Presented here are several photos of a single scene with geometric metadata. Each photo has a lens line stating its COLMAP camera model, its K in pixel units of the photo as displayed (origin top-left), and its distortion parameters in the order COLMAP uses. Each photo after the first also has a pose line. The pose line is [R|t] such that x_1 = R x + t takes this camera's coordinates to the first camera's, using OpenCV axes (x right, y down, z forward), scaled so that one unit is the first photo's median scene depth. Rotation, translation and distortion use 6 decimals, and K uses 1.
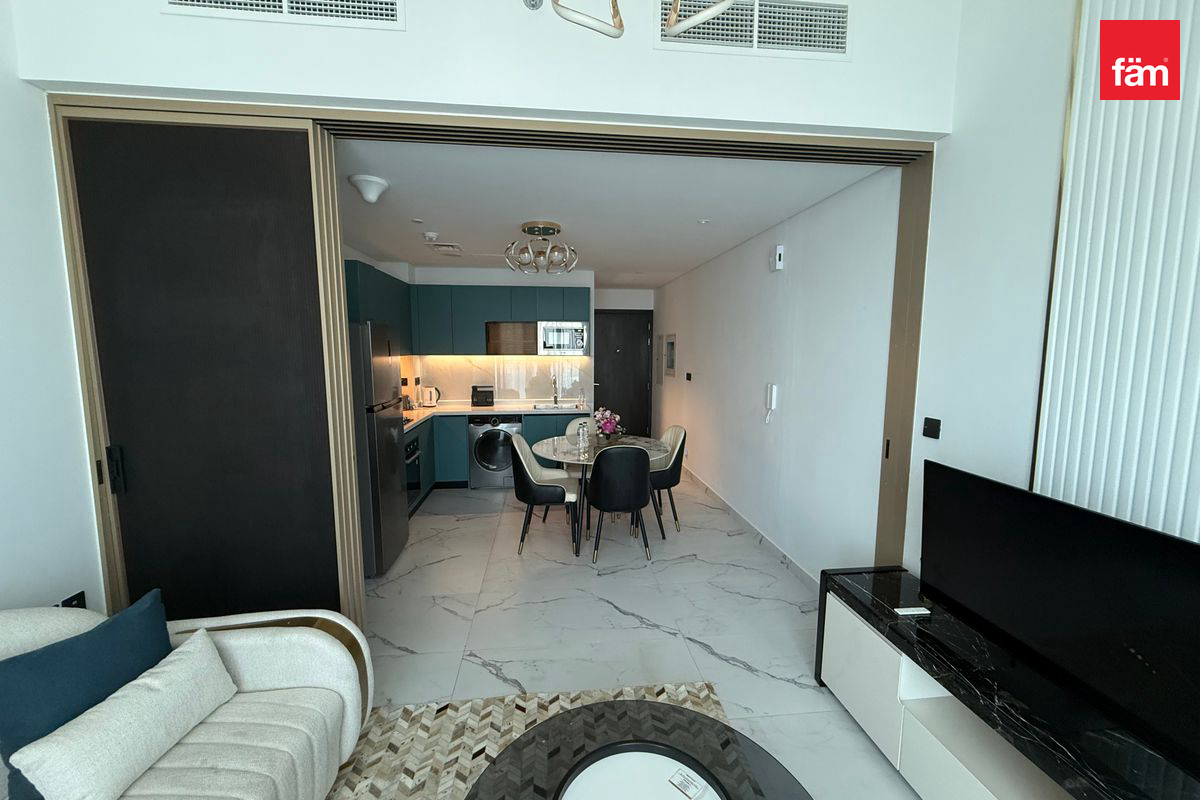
lens RADIAL K [[475.5, 0, 600.2], [0, 475.5, 400.0], [0, 0, 1]] dist [-0.000395, 0.000707]
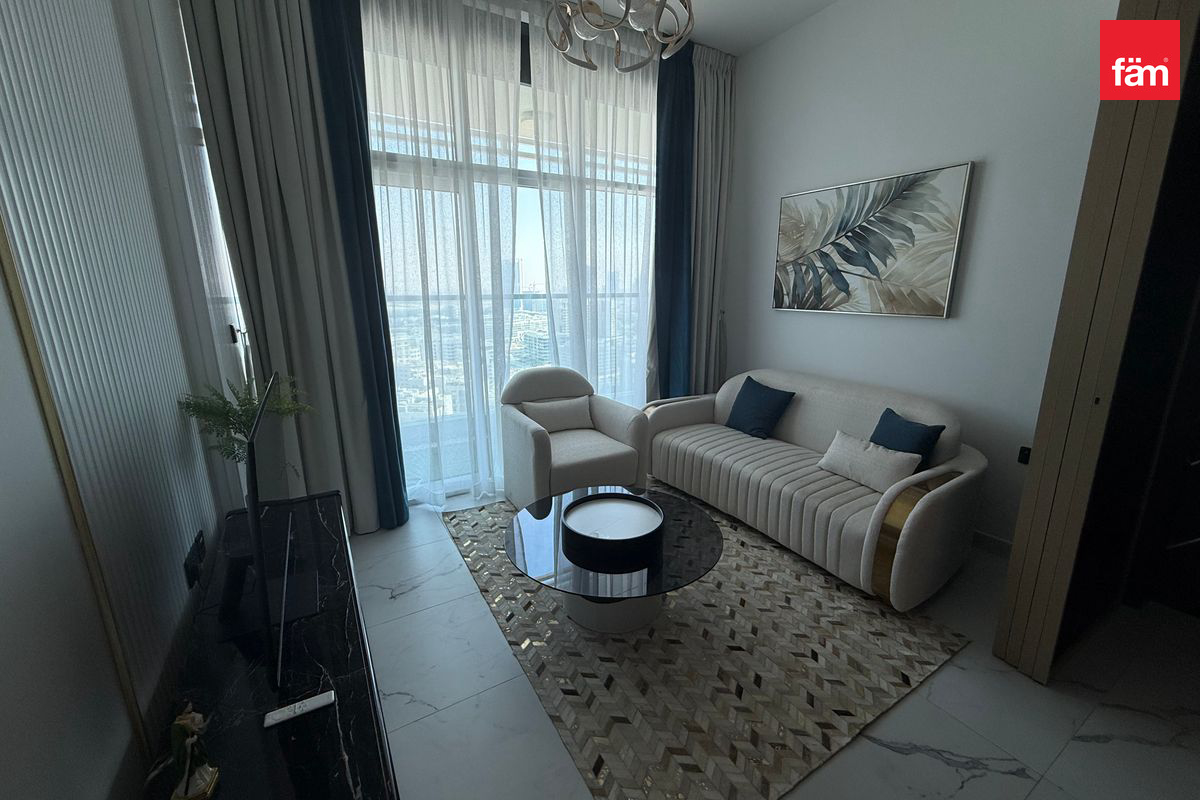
lens RADIAL K [[475.5, 0, 603.8], [0, 475.5, 395.9], [0, 0, 1]] dist [-0.000395, 0.000707]
pose [[-0.905261, 0.097055, -0.413622, 0.487420], [-0.044230, 0.946738, 0.318952, -0.089584], [0.422548, 0.307030, -0.852752, 1.392902]]
